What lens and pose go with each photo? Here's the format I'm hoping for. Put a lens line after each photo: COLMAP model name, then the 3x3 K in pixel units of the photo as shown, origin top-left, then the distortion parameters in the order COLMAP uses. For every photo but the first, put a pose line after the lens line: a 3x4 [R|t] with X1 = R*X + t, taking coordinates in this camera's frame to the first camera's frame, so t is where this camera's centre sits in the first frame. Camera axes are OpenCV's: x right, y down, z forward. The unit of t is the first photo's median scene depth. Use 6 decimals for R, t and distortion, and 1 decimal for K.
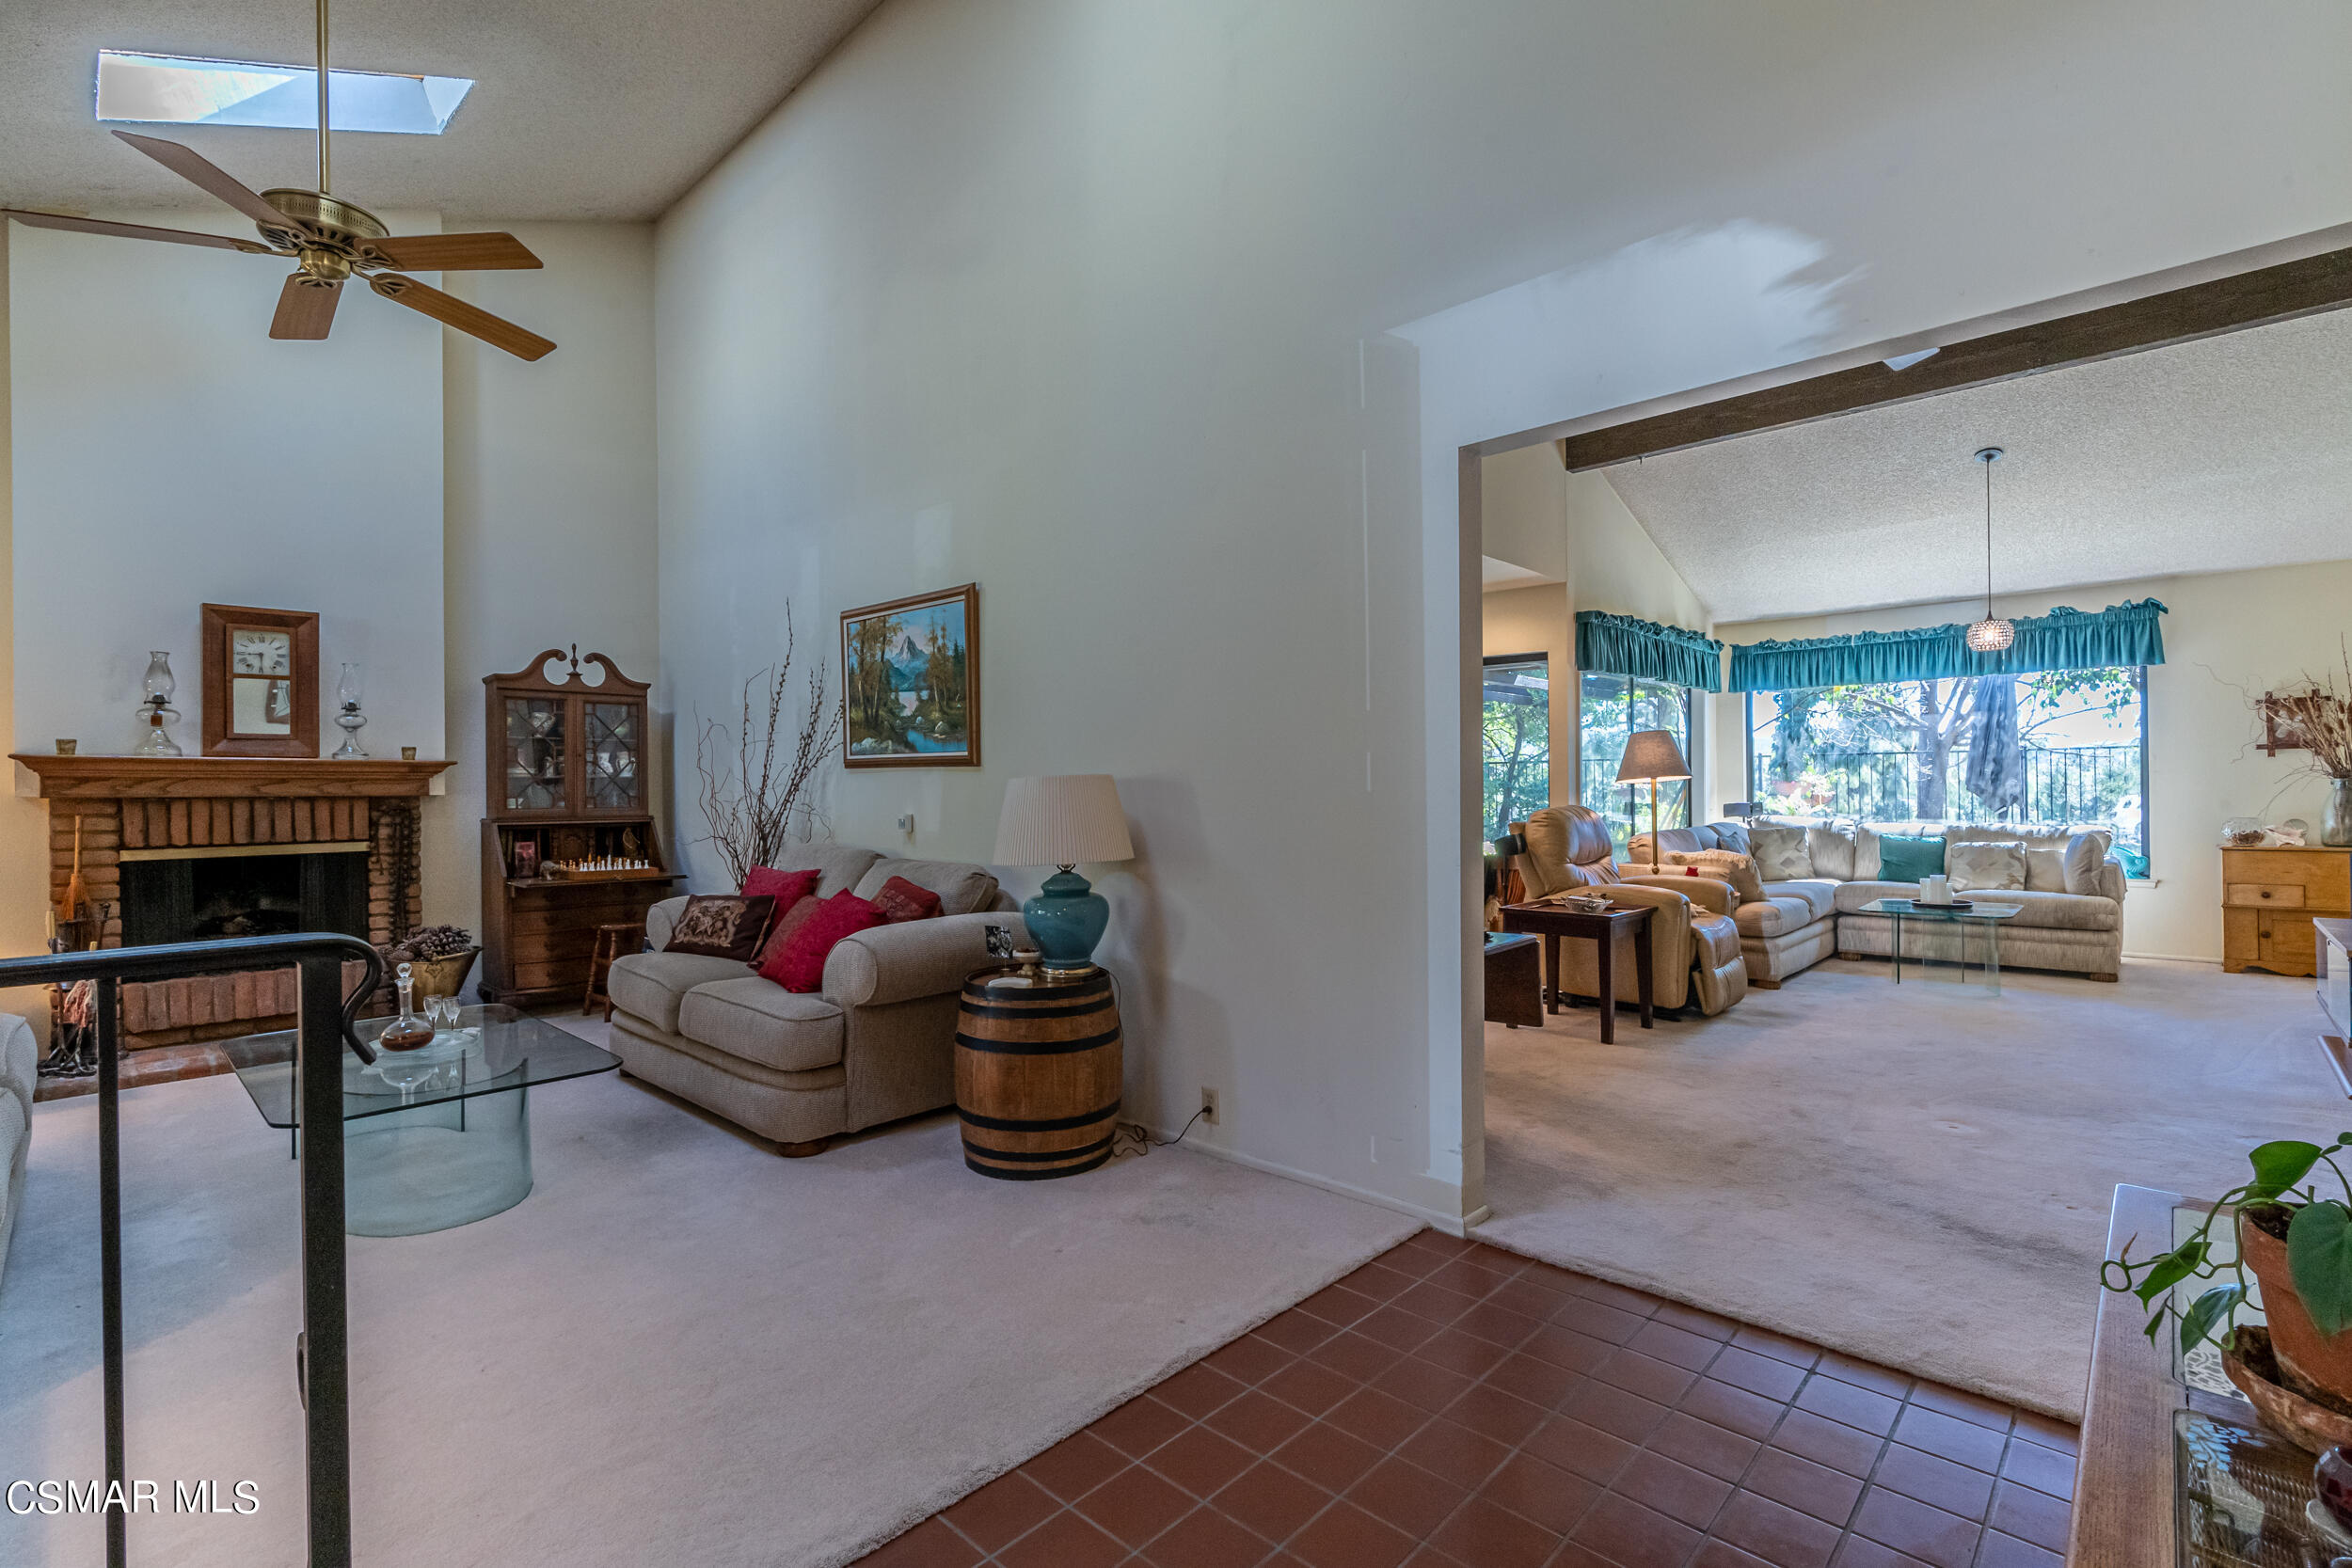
lens RADIAL K [[1065.4, 0, 1180.8], [0, 1065.4, 789.4], [0, 0, 1]] dist [-0.011482, 0.001877]
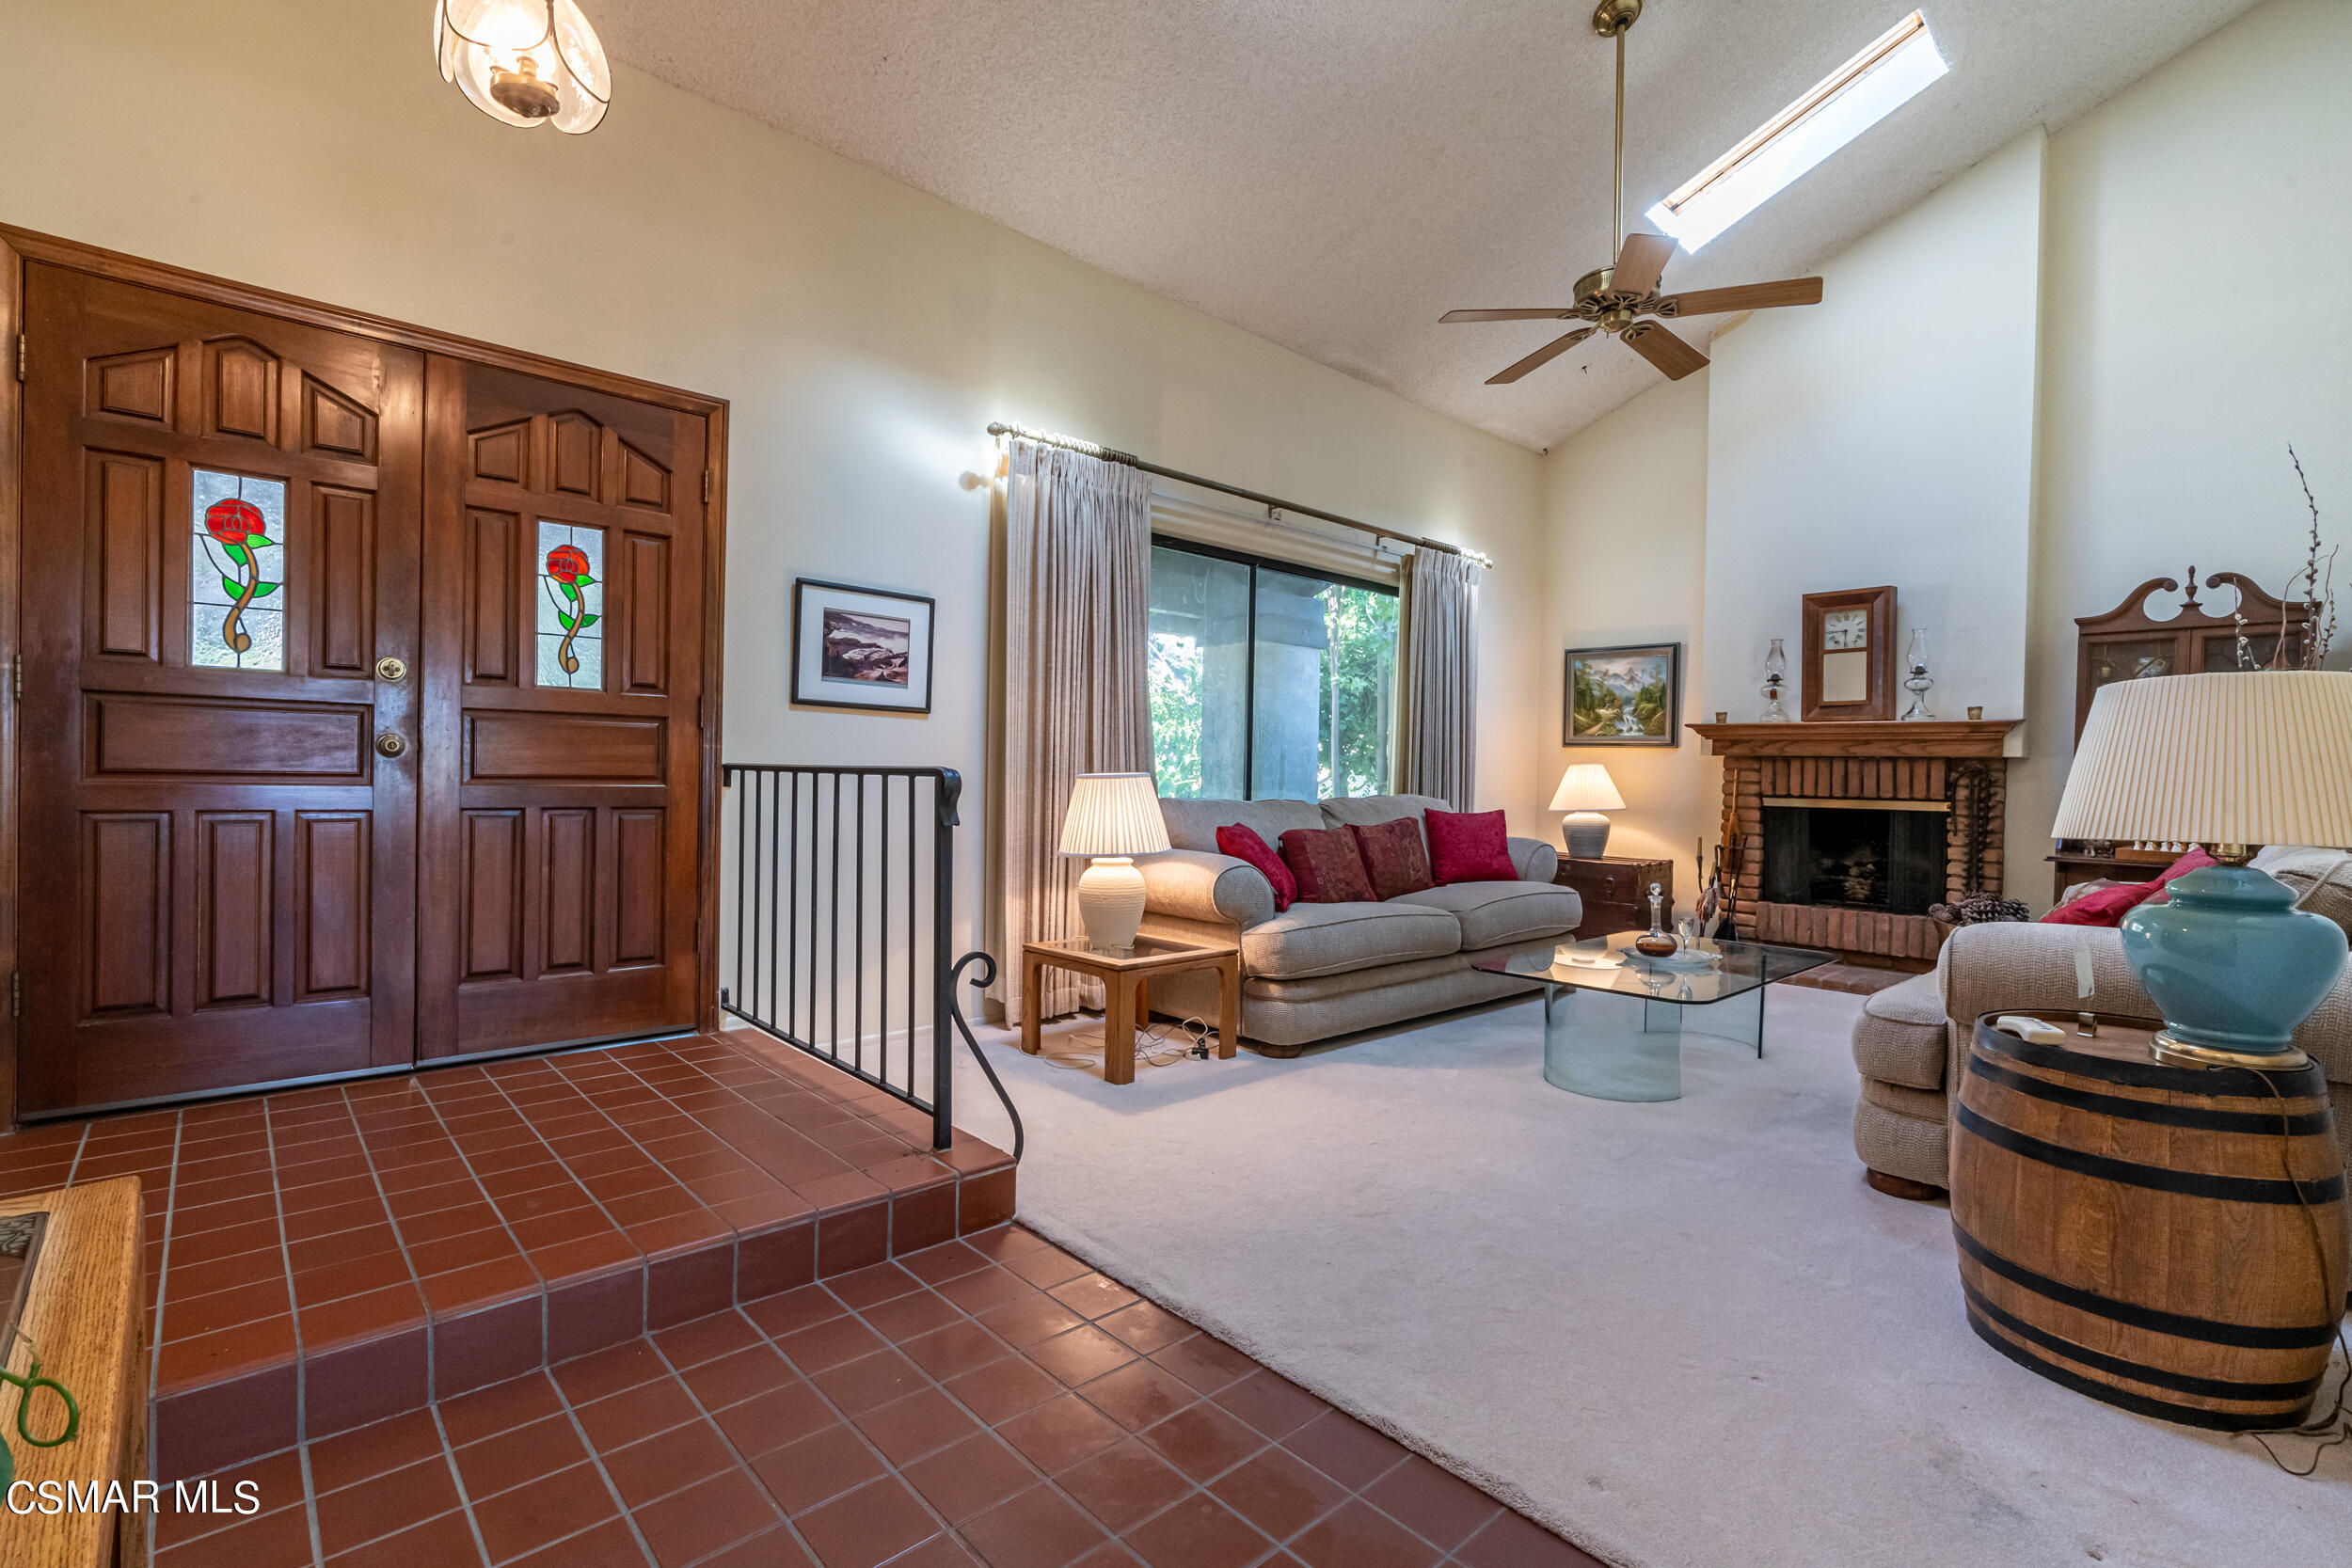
lens RADIAL K [[1065.4, 0, 1184.8], [0, 1065.4, 778.1], [0, 0, 1]] dist [-0.011482, 0.001877]
pose [[-0.080524, 0.014180, -0.996652, 0.338261], [-0.018308, 0.999709, 0.015703, 0.026593], [0.996585, 0.019512, -0.080241, 0.395592]]
